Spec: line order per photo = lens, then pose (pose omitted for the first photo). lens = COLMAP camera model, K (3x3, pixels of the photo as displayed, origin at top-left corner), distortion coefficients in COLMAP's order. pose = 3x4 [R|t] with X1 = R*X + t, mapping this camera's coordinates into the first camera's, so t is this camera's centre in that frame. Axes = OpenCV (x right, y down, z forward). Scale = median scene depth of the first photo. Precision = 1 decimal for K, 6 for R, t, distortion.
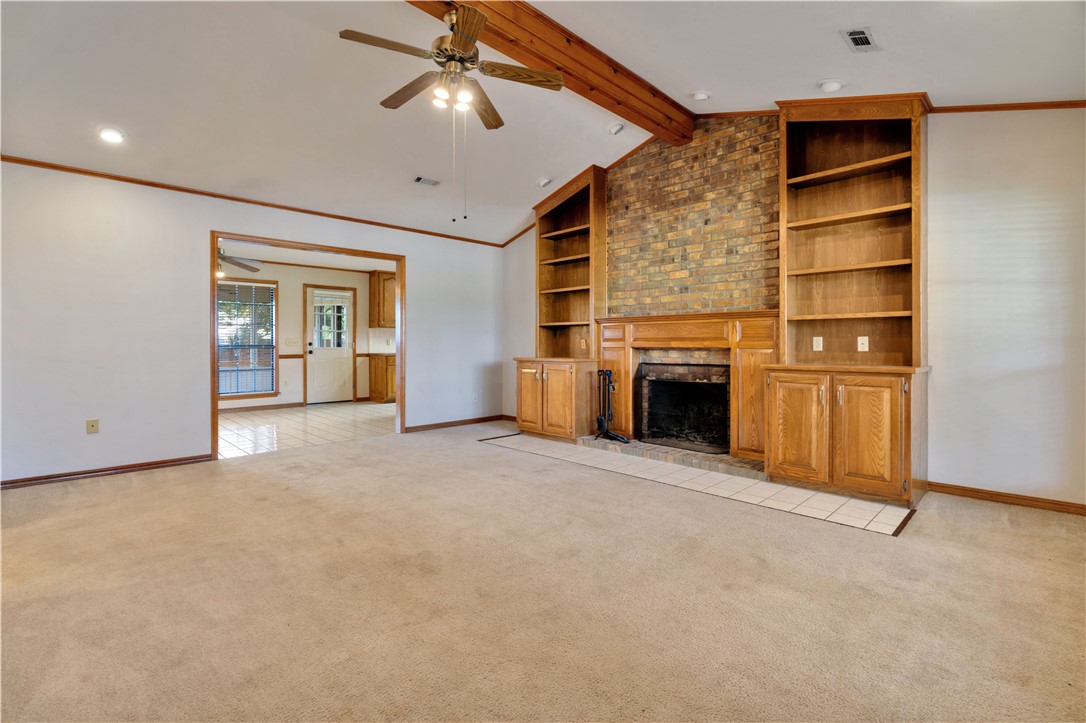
lens RADIAL K [[490.6, 0, 543.3], [0, 490.6, 342.9], [0, 0, 1]] dist [-0.001527, 0.000017]
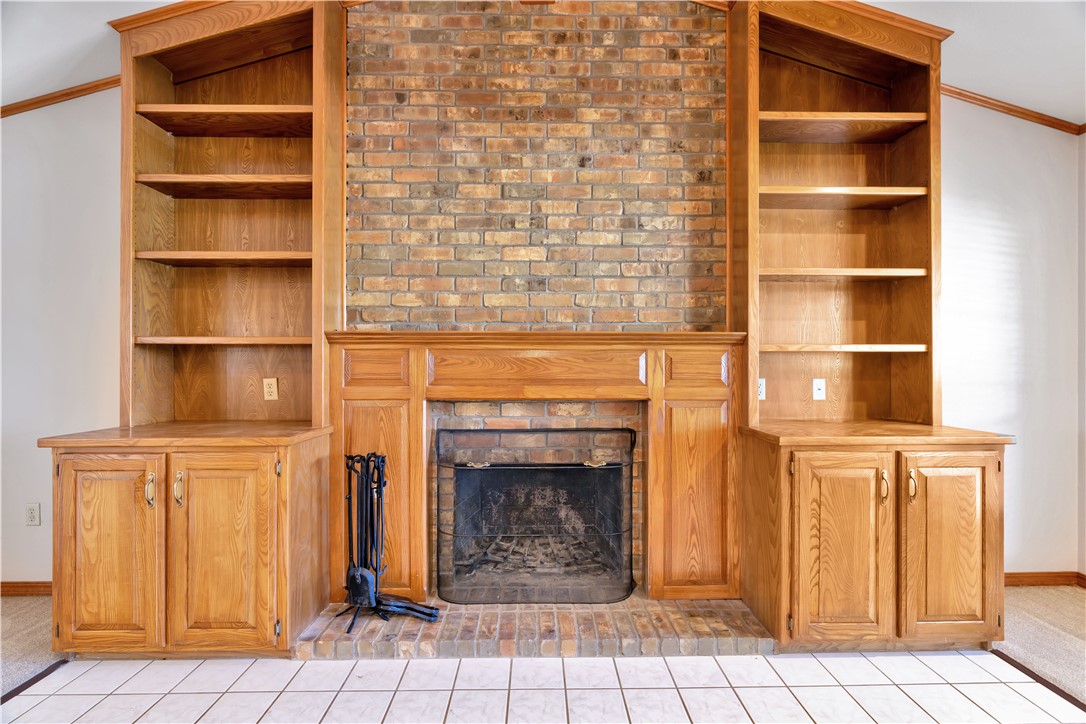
lens RADIAL K [[487.8, 0, 548.3], [0, 487.8, 363.5], [0, 0, 1]] dist [-0.008973, 0.000366]
pose [[0.685037, 0.002628, 0.728503, -0.076138], [-0.003324, 0.999994, -0.000482, -0.025283], [-0.728501, -0.002091, 0.685042, 0.636607]]
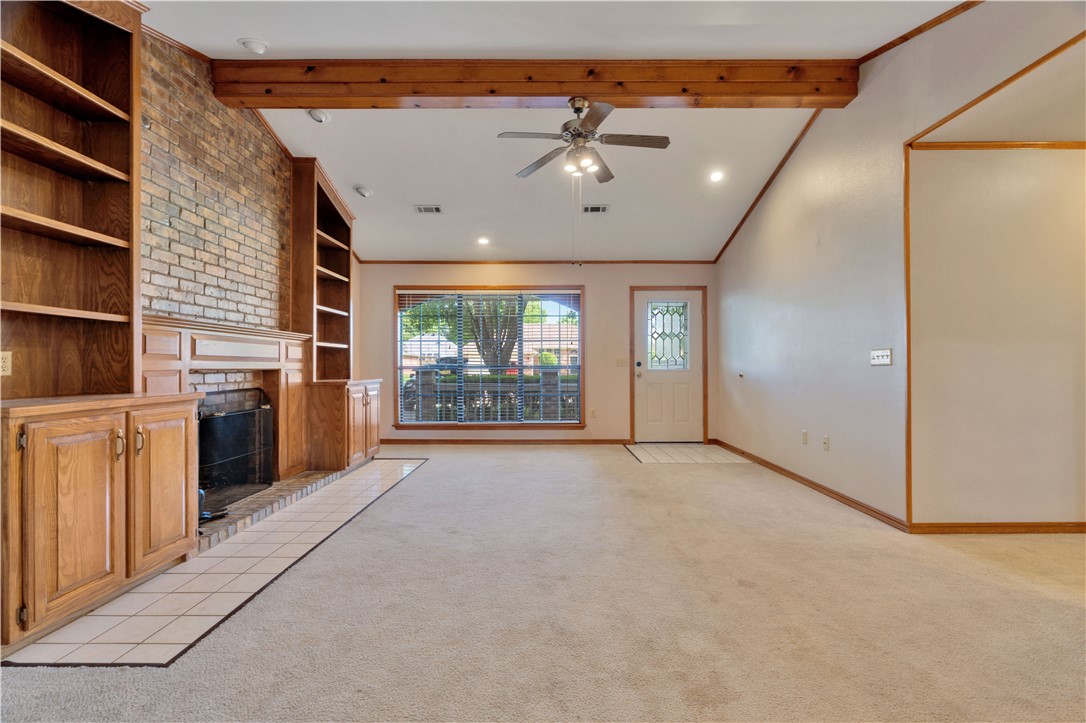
lens RADIAL K [[487.8, 0, 548.3], [0, 487.8, 363.0], [0, 0, 1]] dist [-0.008973, 0.000366]
pose [[-0.715317, 0.004582, 0.698785, -0.594949], [-0.003185, 0.999947, -0.009817, 0.005114], [-0.698793, -0.009248, -0.715264, 1.173761]]
